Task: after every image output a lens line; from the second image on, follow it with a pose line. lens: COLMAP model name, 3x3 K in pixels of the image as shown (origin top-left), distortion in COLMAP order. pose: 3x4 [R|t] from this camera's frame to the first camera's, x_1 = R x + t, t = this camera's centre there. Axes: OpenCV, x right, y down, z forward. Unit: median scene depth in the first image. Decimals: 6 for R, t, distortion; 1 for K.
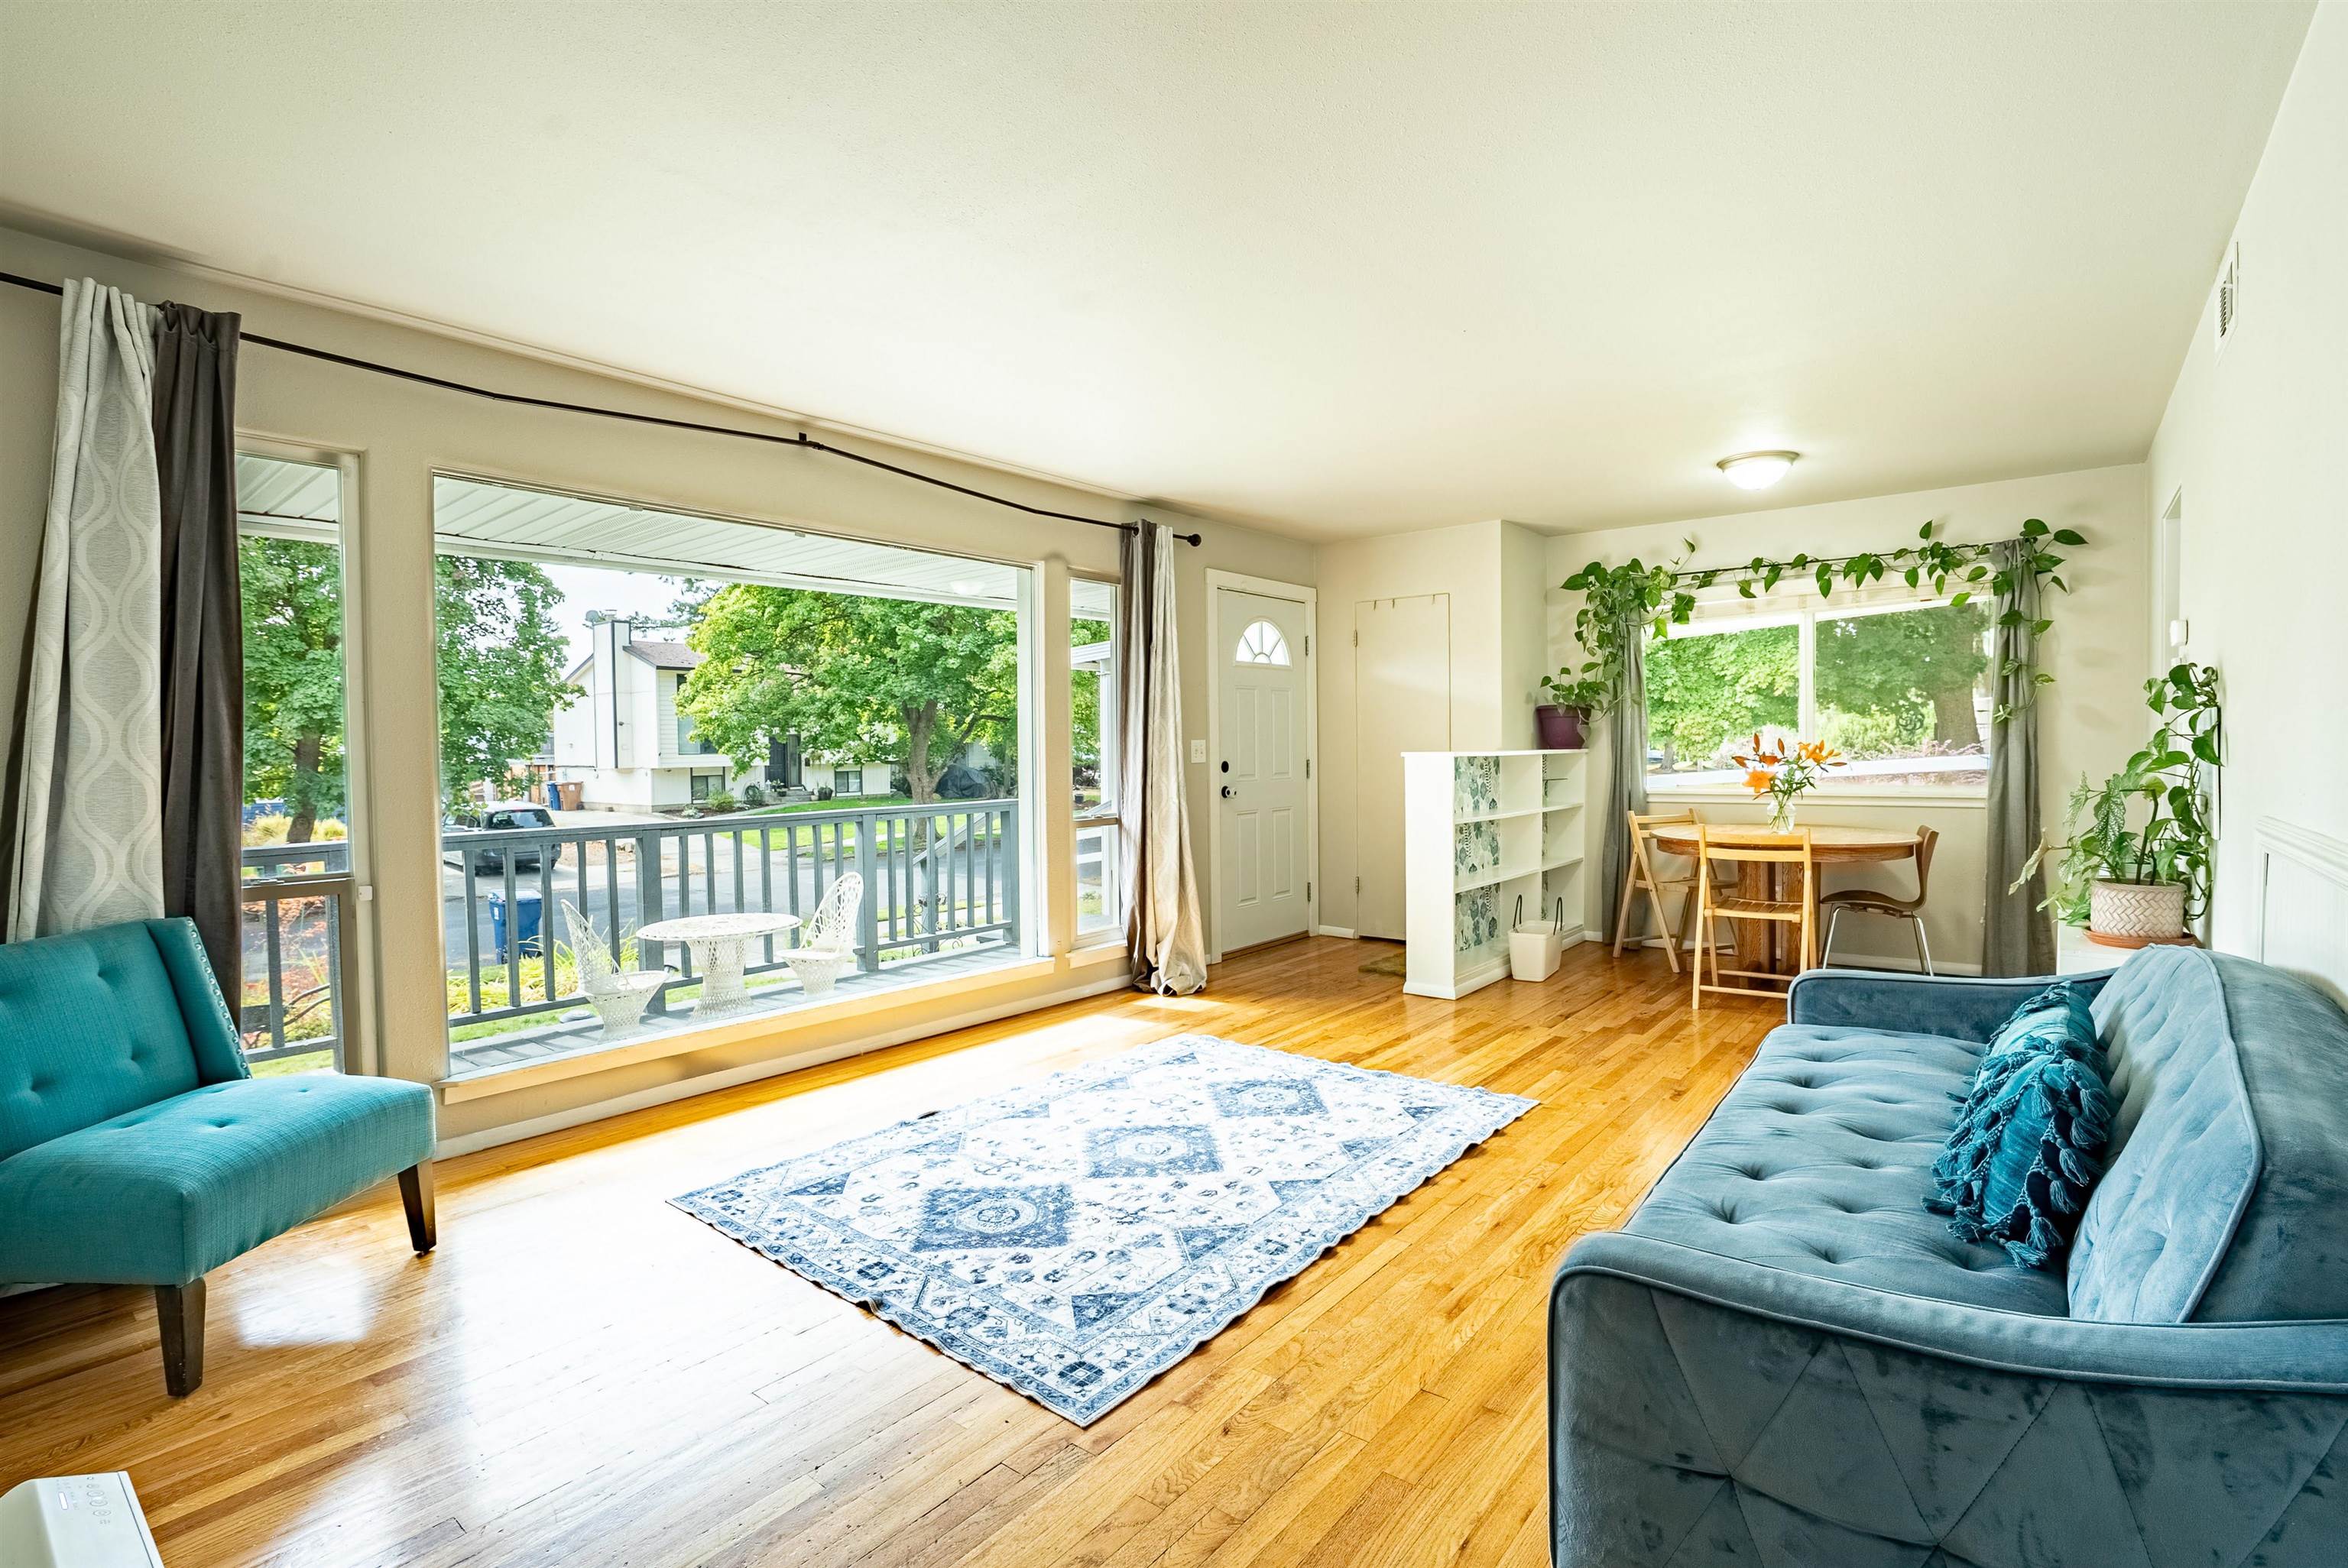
lens RADIAL K [[1101.8, 0, 1171.4], [0, 1101.8, 748.2], [0, 0, 1]] dist [-0.050743, 0.019916]
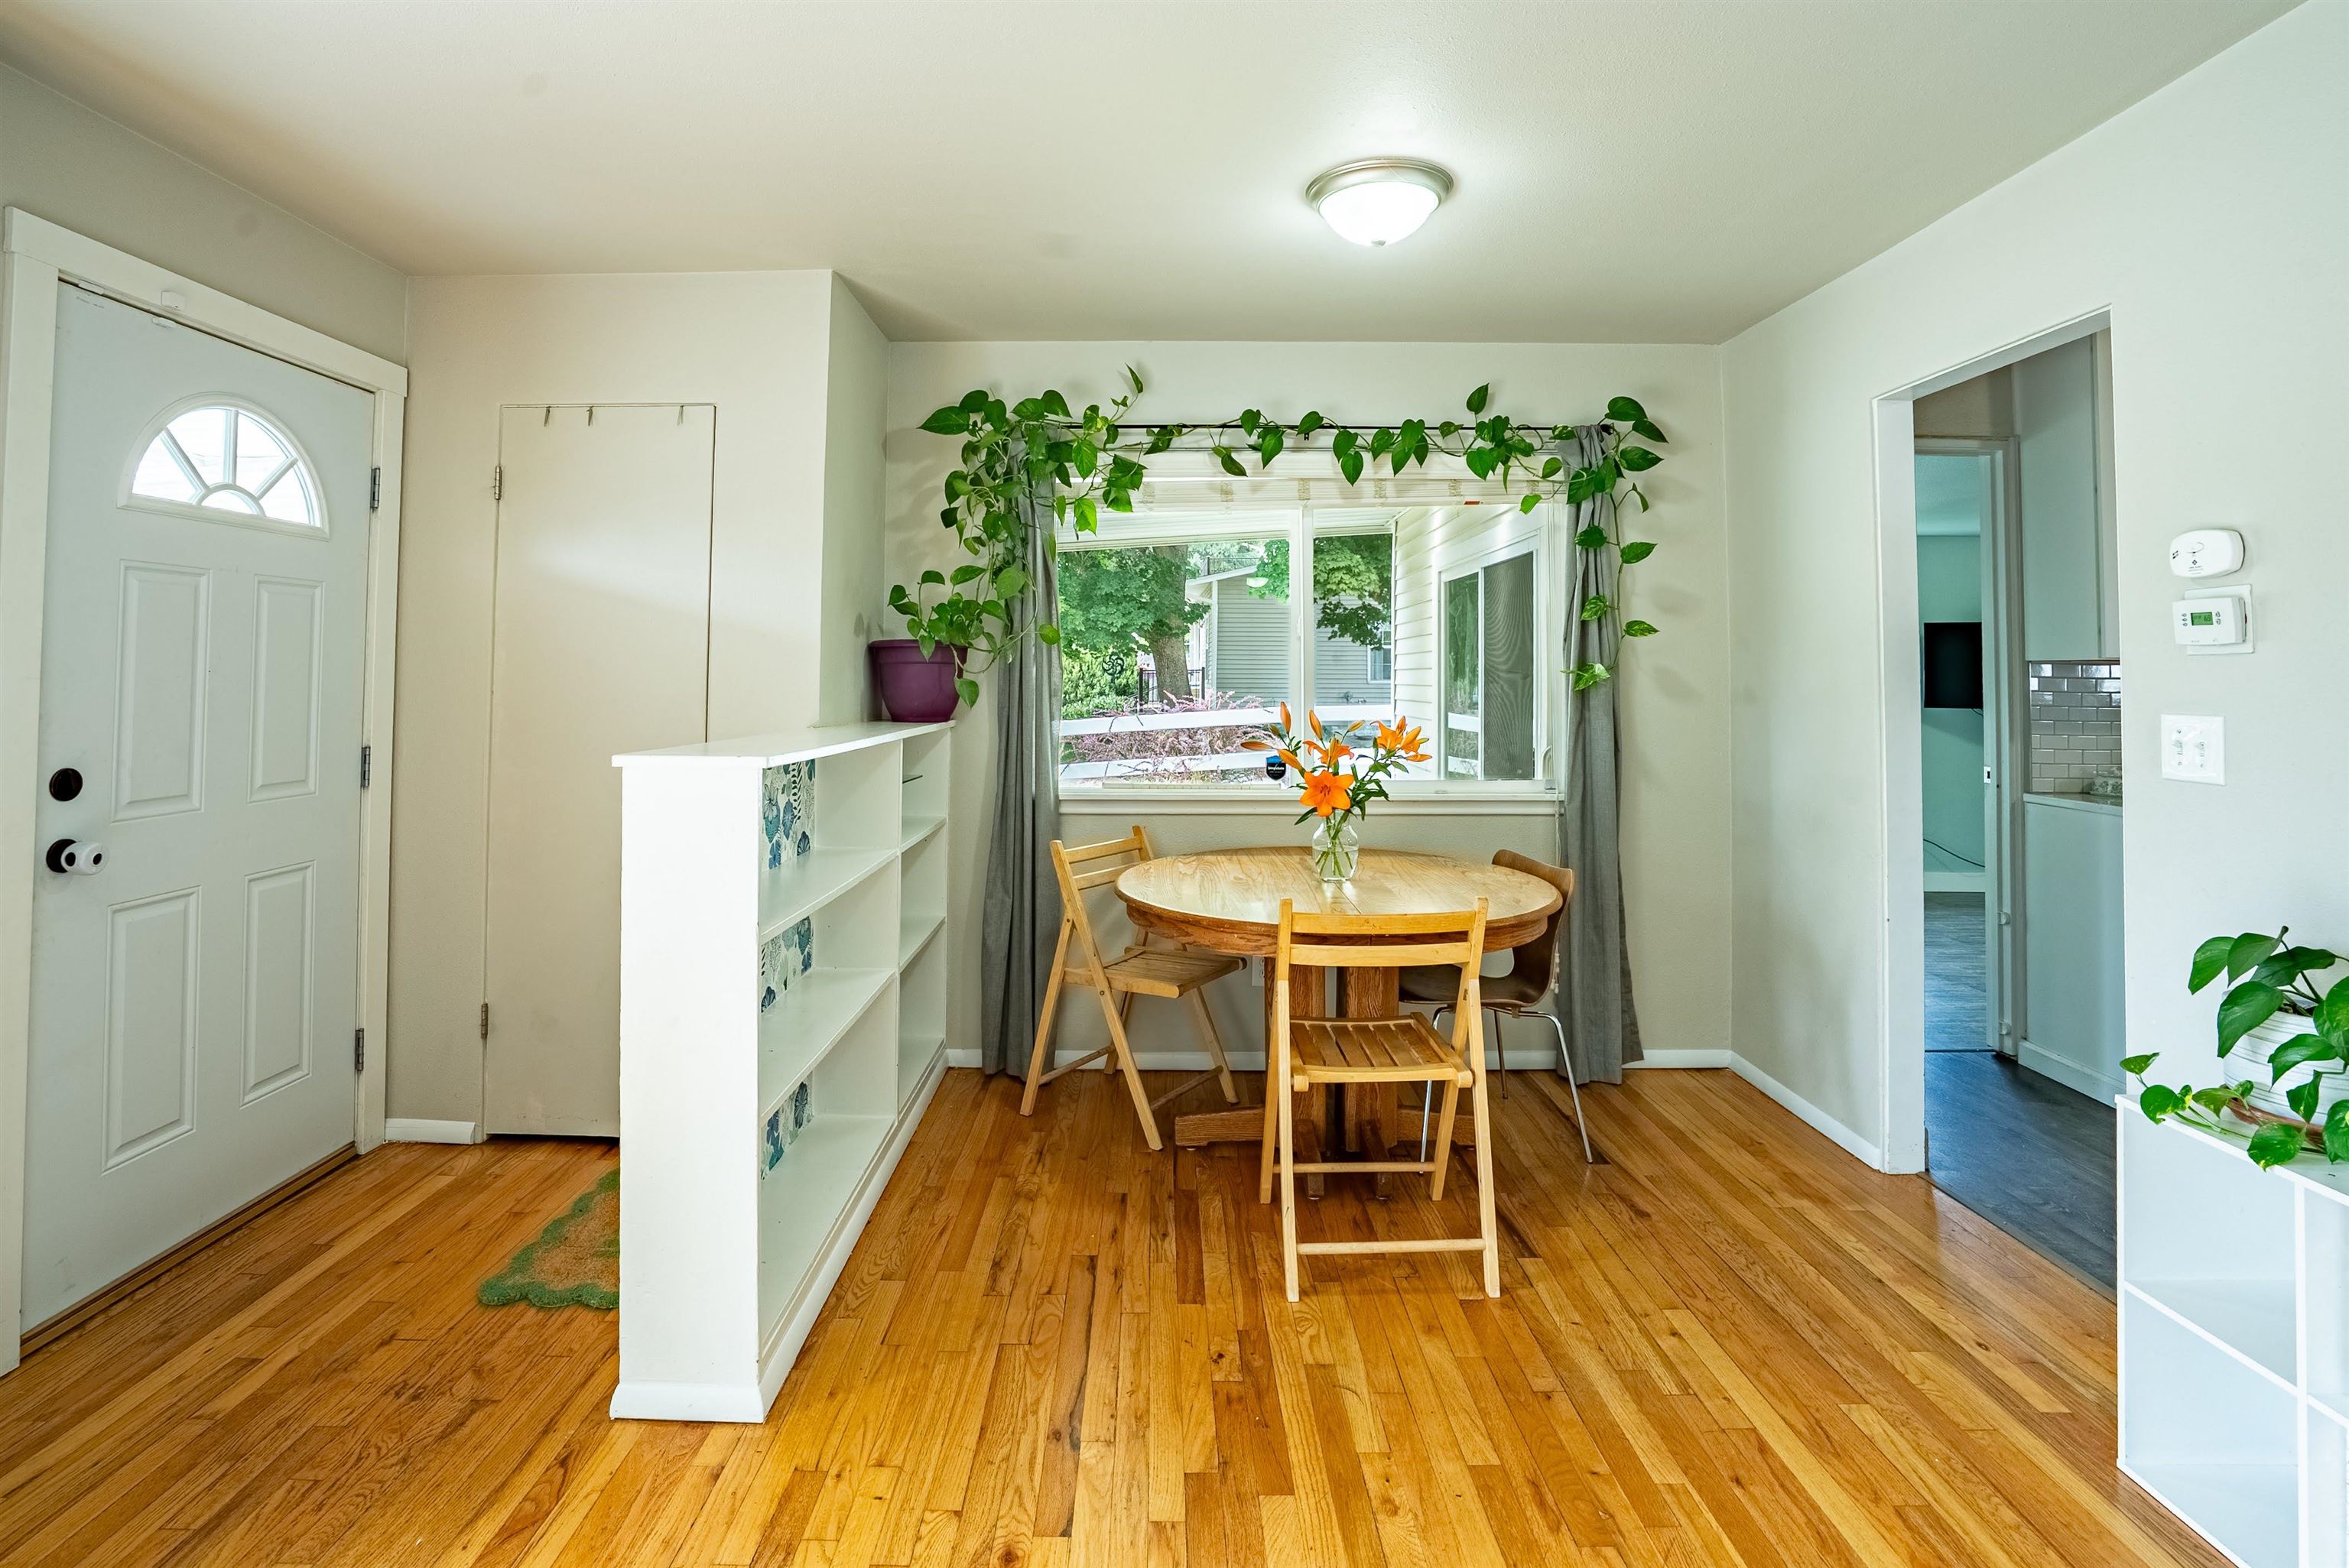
lens RADIAL K [[1152.0, 0, 1178.9], [0, 1152.0, 639.9], [0, 0, 1]] dist [-0.060837, 0.024561]
pose [[0.763057, 0.033357, 0.645469, 0.090733], [-0.010703, 0.999182, -0.038984, -0.019670], [-0.646242, 0.022839, 0.762791, 0.500140]]
